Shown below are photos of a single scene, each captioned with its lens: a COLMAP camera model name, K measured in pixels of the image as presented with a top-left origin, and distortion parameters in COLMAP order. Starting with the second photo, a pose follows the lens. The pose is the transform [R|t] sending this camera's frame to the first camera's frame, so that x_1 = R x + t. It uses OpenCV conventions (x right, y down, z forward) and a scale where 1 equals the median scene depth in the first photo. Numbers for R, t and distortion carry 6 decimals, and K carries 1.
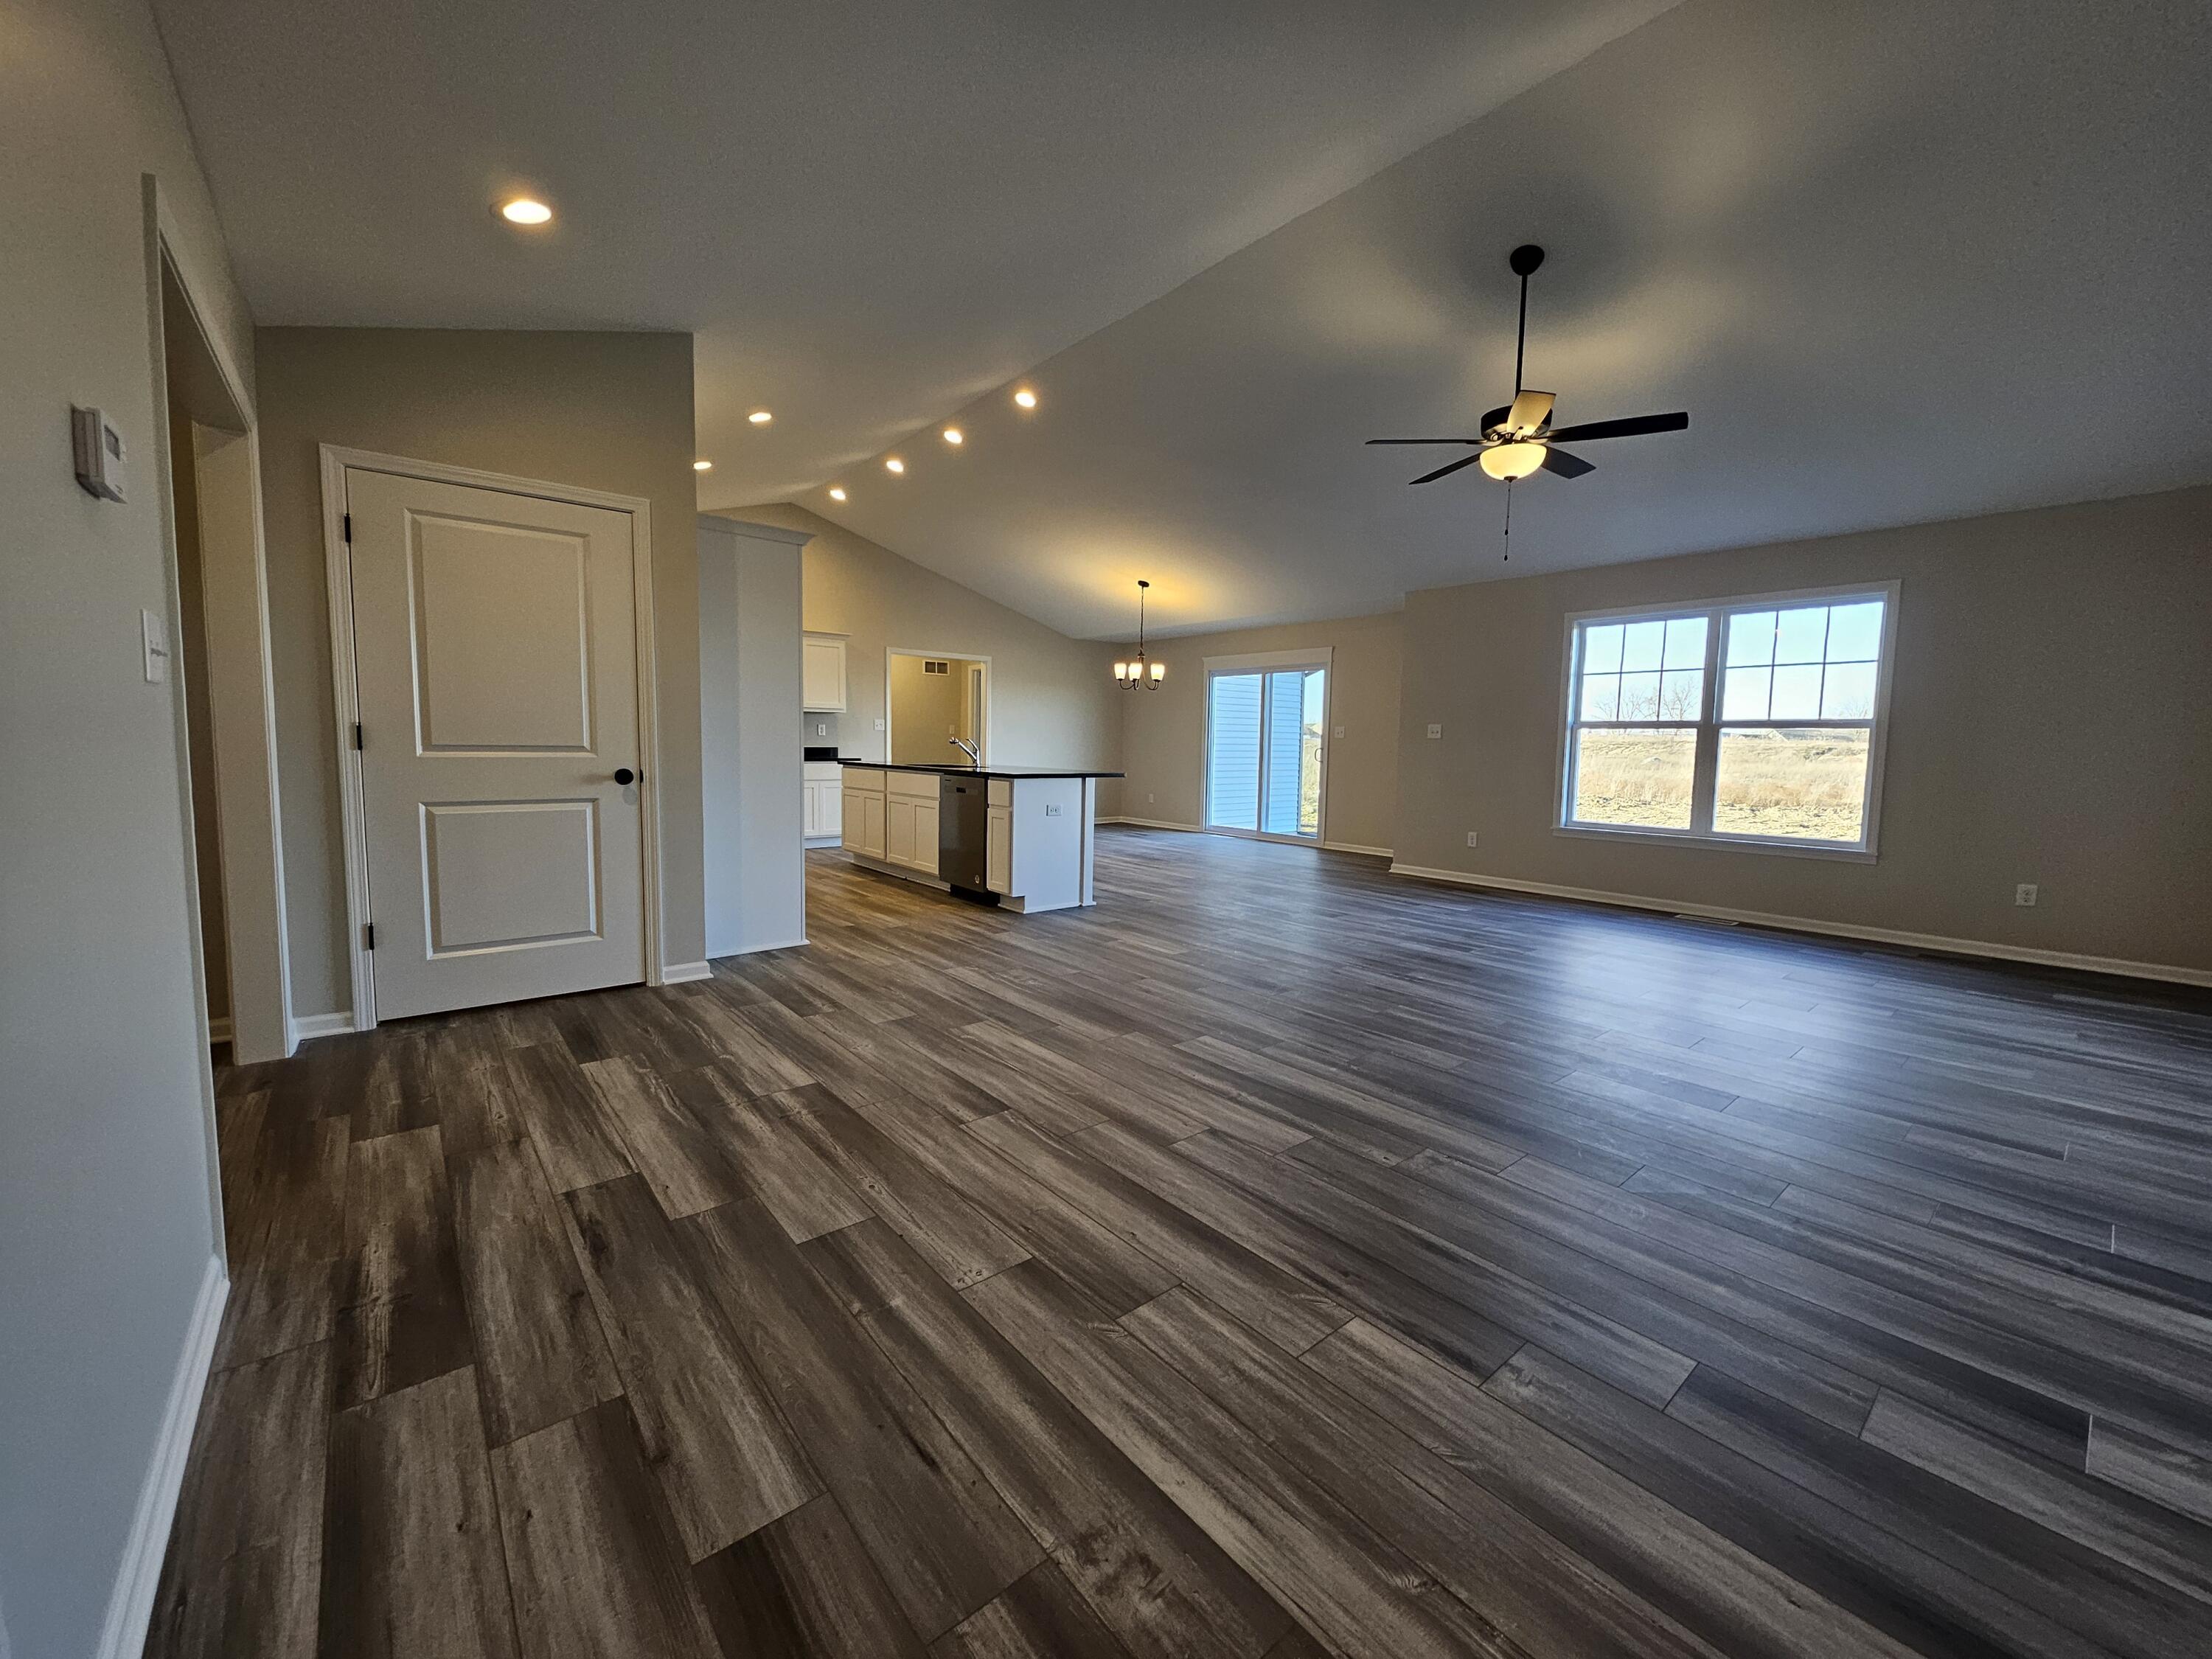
lens RADIAL K [[865.0, 0, 1117.5], [0, 865.0, 820.0], [0, 0, 1]] dist [0.009830, -0.010228]
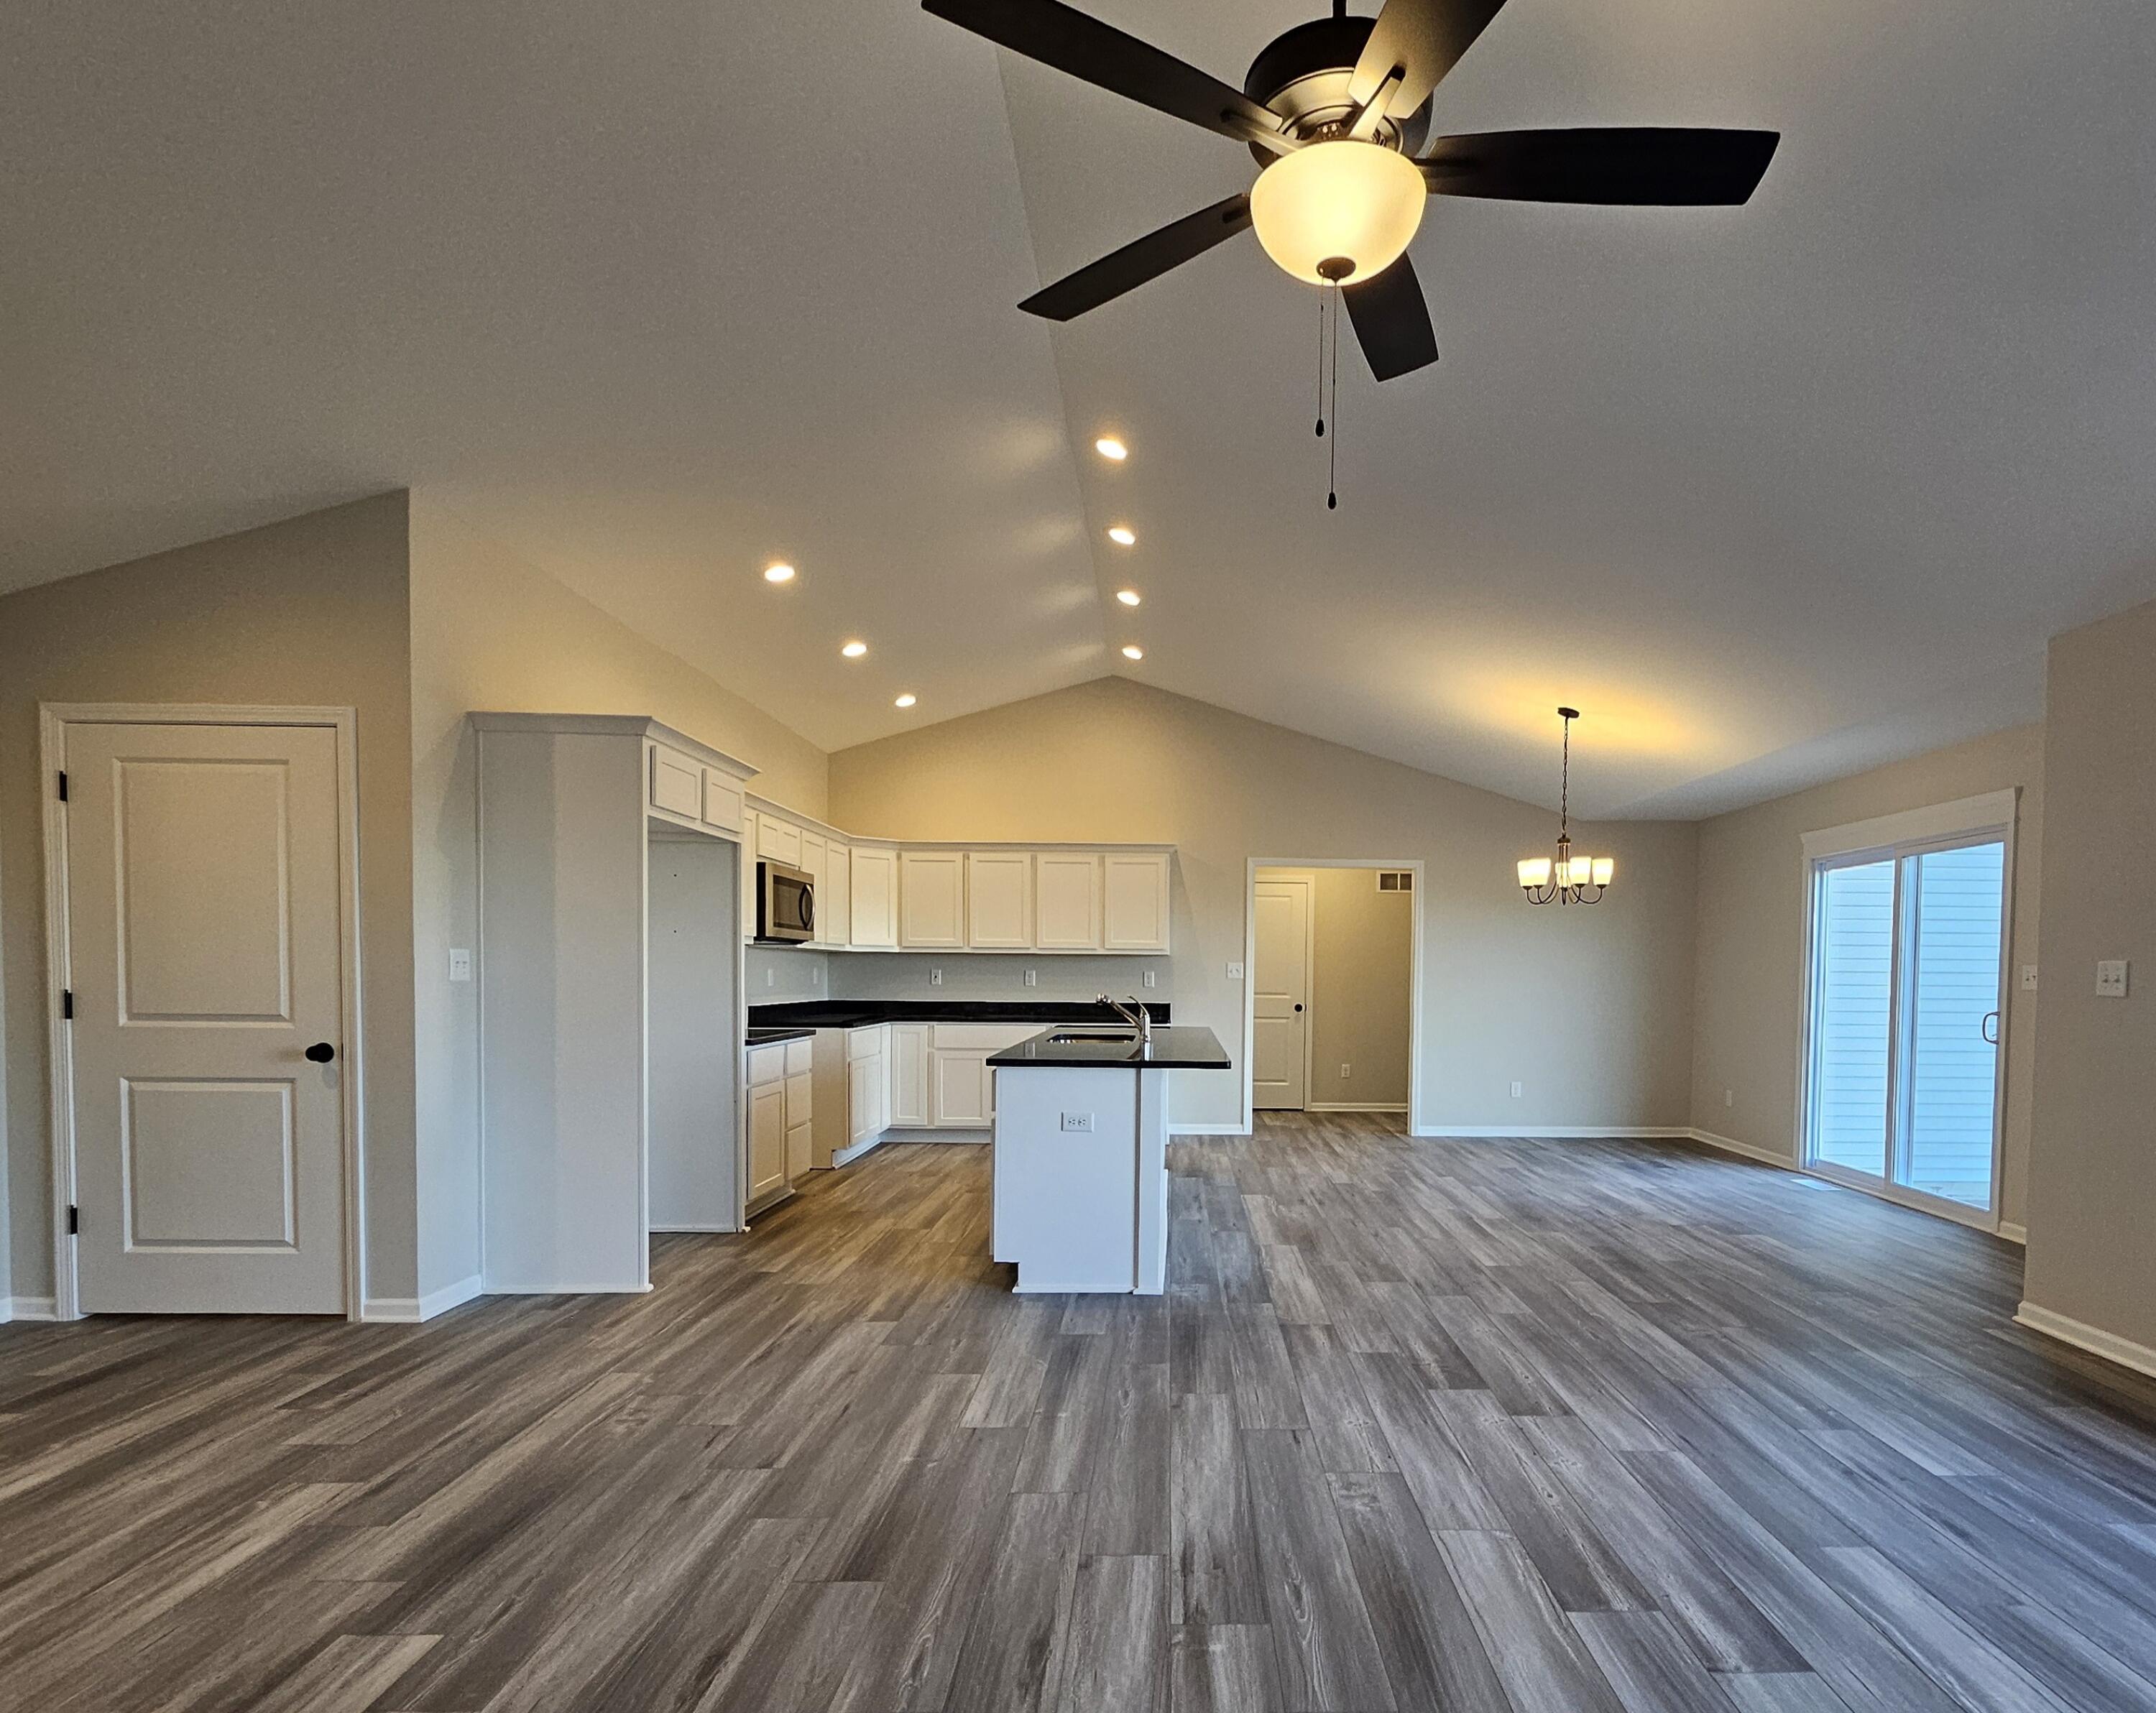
lens RADIAL K [[1179.6, 0, 1200.1], [0, 1179.6, 1022.1], [0, 0, 1]] dist [-0.002085, -0.001015]
pose [[0.780473, 0.017366, -0.624948, 0.991717], [-0.054015, 0.997749, -0.039731, -0.105161], [0.622852, 0.064765, 0.779654, 0.873430]]
